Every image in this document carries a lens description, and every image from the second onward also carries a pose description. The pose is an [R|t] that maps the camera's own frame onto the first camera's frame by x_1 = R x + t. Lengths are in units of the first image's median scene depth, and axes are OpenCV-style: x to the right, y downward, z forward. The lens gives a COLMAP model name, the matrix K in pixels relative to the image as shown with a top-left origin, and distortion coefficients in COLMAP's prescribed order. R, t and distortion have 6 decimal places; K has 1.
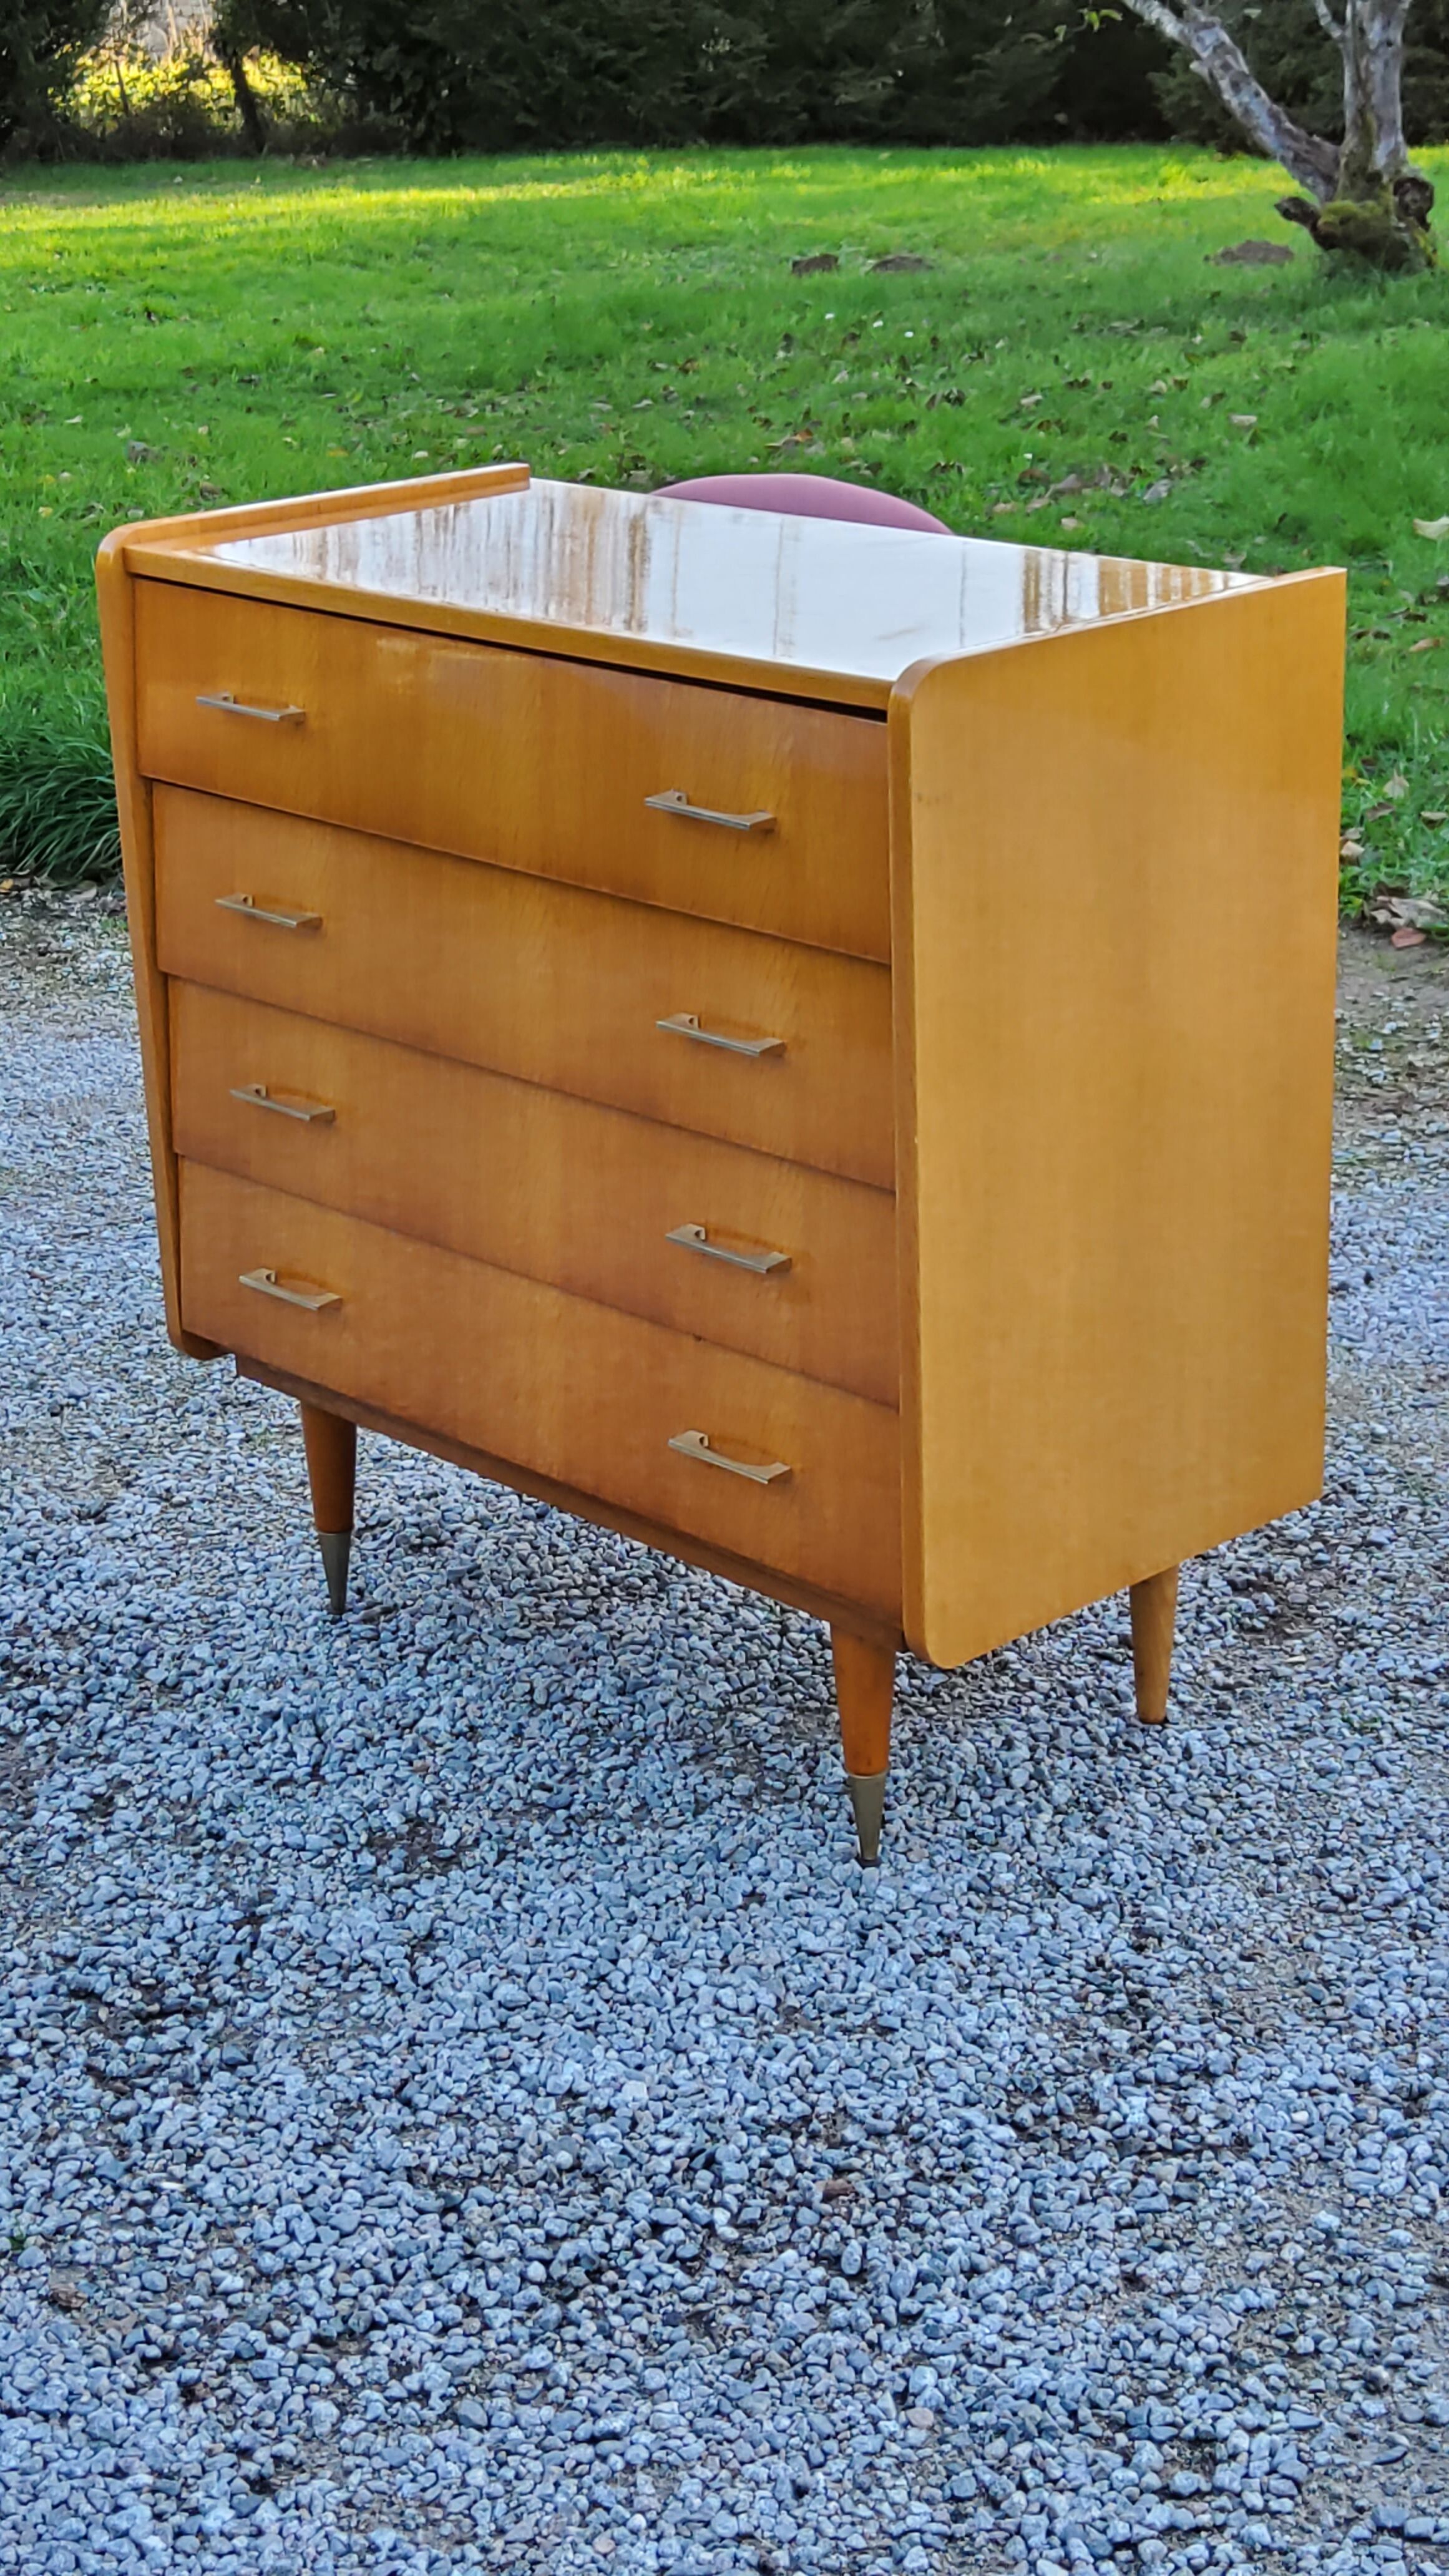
lens RADIAL K [[3827.9, 0, 742.3], [0, 3827.9, 1311.6], [0, 0, 1]] dist [0.070326, 0.000000]
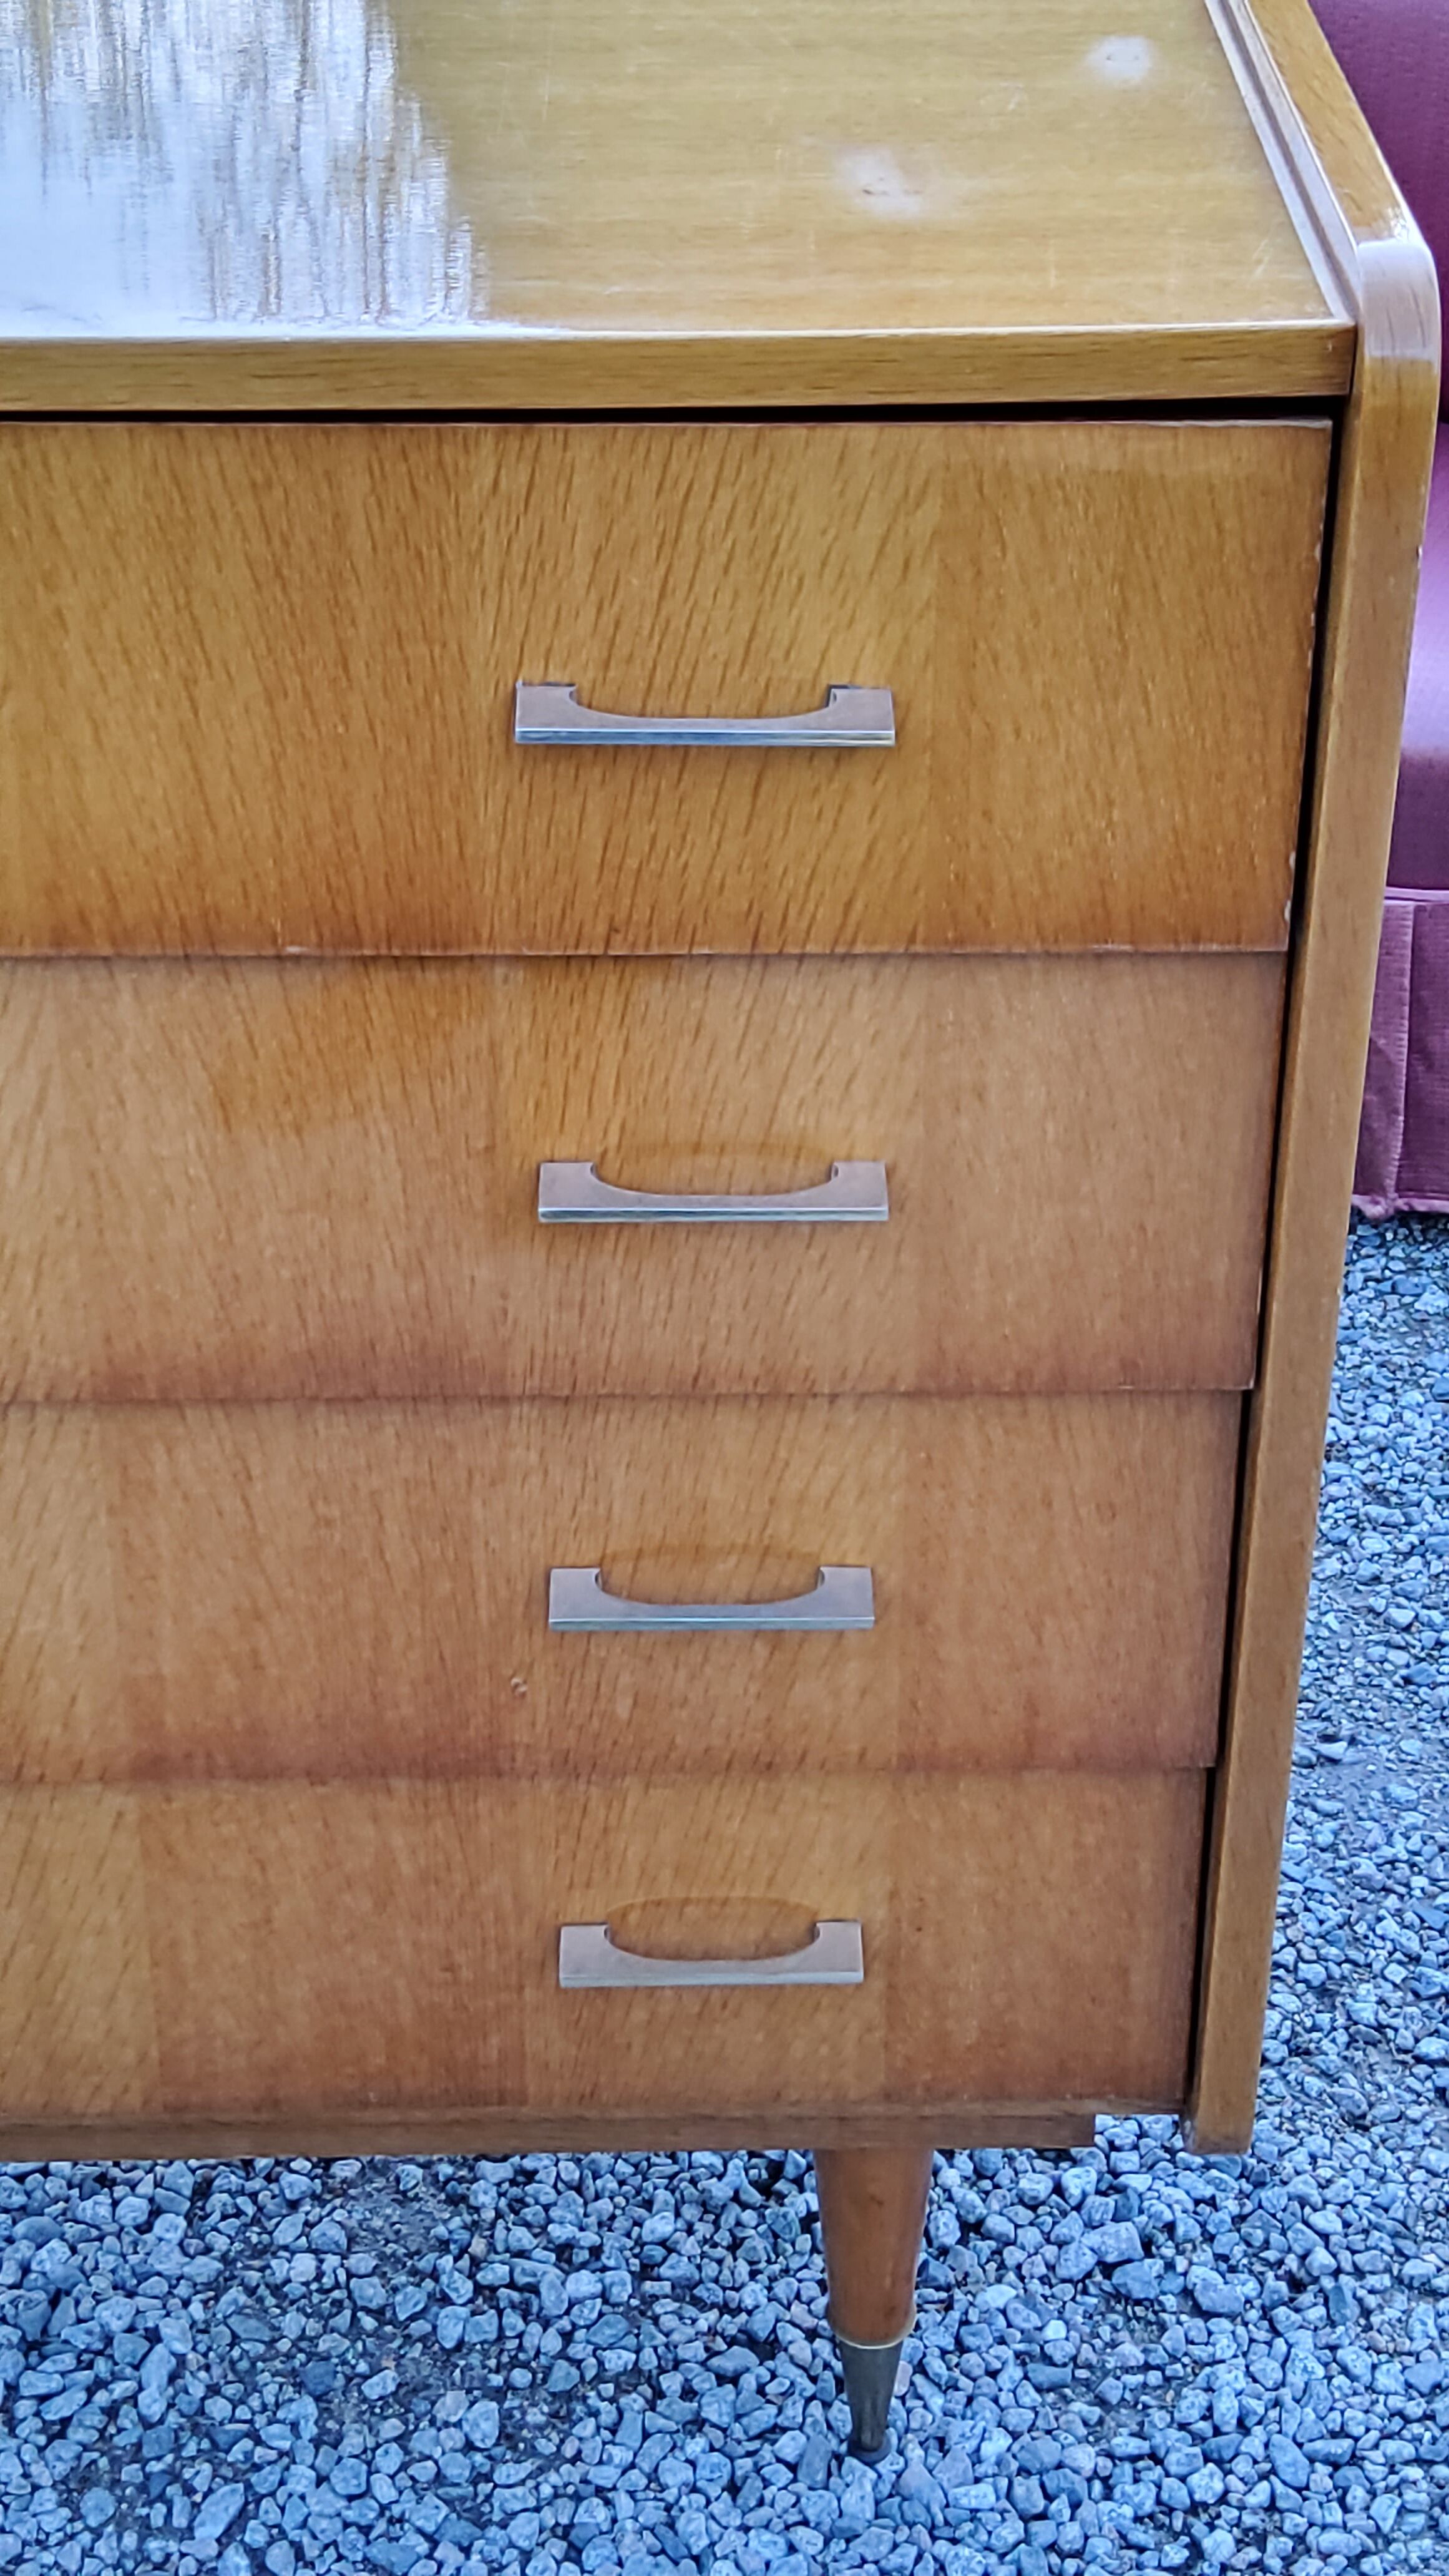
lens RADIAL K [[3827.9, 0, 798.6], [0, 3827.9, 1270.5], [0, 0, 1]] dist [0.070326, 0.000000]
pose [[0.659538, -0.390214, 0.642450, -0.253997], [0.233456, 0.918767, 0.318378, -0.181308], [-0.714498, -0.059999, 0.697060, 0.620457]]
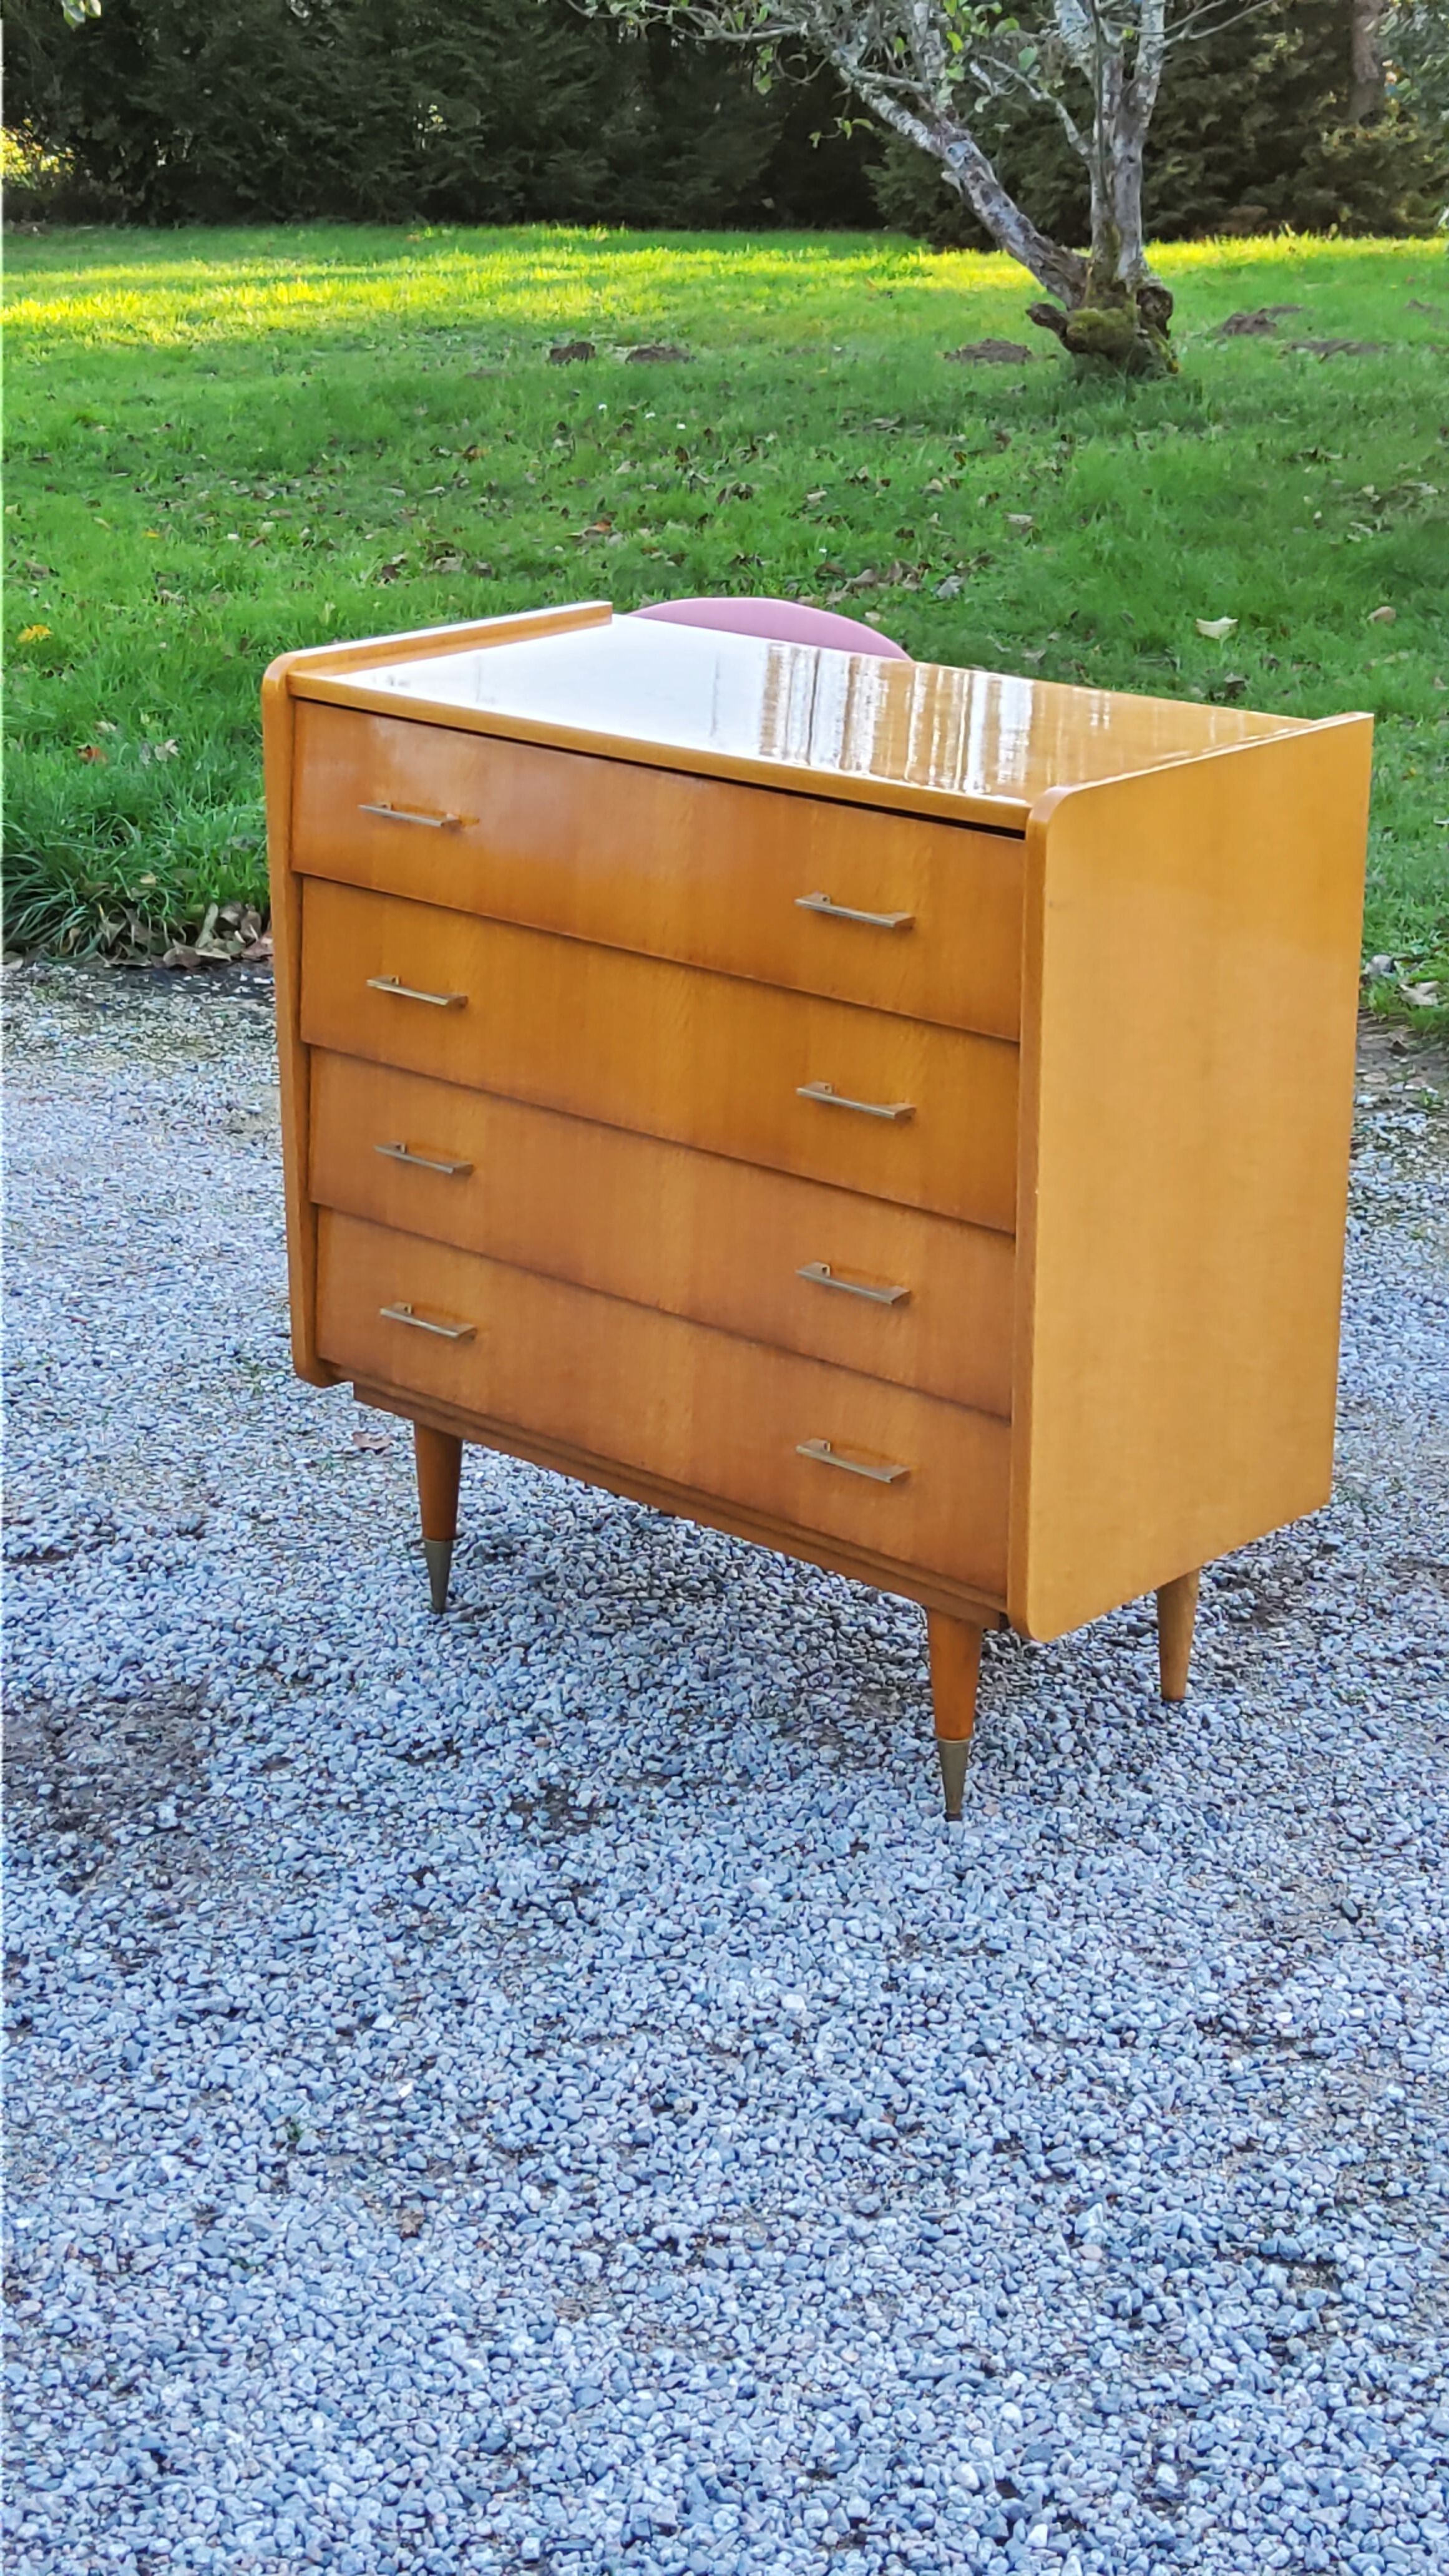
lens RADIAL K [[3827.9, 0, 774.5], [0, 3827.9, 1305.9], [0, 0, 1]] dist [0.070326, 0.000000]
pose [[0.995783, -0.002465, 0.091705, -0.123981], [0.004099, 0.999836, -0.017635, 0.009810], [-0.091647, 0.017936, 0.995630, -0.146665]]
